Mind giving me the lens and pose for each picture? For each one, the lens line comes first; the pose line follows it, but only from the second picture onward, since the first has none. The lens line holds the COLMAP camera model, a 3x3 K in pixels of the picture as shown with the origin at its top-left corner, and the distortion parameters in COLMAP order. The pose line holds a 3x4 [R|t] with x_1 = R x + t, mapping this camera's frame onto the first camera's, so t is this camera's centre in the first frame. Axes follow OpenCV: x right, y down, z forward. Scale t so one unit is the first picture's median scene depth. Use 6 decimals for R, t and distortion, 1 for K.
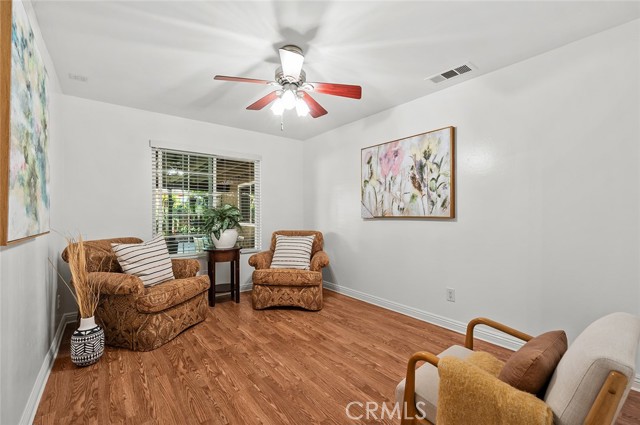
lens RADIAL K [[277.1, 0, 320.0], [0, 277.1, 212.5], [0, 0, 1]] dist [-0.000036, 0.000046]
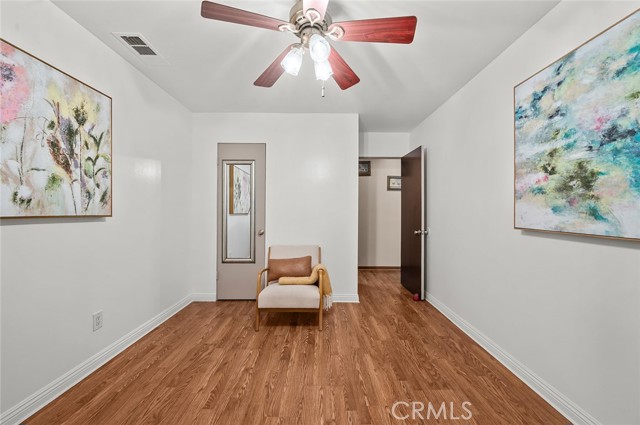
lens RADIAL K [[265.3, 0, 320.0], [0, 265.3, 212.5], [0, 0, 1]] dist [-0.002015, -0.000295]
pose [[-0.792092, -0.000664, 0.610401, -0.412318], [-0.003969, 0.999984, -0.004063, 0.008154], [-0.610389, -0.005641, -0.792082, 1.153671]]
